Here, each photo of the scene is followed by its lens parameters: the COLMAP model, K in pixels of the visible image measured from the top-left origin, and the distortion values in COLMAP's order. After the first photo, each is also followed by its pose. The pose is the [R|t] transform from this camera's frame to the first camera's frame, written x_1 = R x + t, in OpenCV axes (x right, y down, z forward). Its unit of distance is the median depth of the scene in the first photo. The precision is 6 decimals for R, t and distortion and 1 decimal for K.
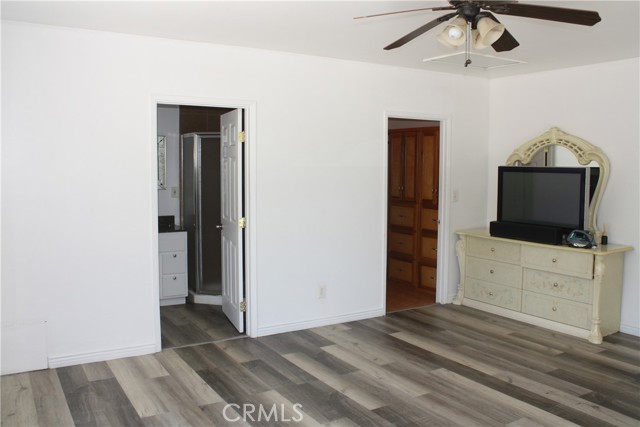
lens RADIAL K [[557.6, 0, 320.0], [0, 557.6, 213.5], [0, 0, 1]] dist [-0.111838, 0.017972]
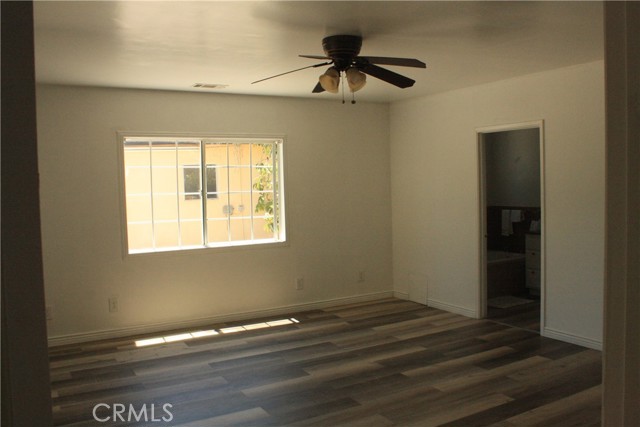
lens RADIAL K [[557.6, 0, 320.0], [0, 557.6, 213.5], [0, 0, 1]] dist [-0.111838, 0.017972]
pose [[-0.032716, 0.051555, -0.998134, 1.167957], [-0.055328, 0.997044, 0.053312, -0.058991], [0.997932, 0.056969, -0.029767, 0.717524]]
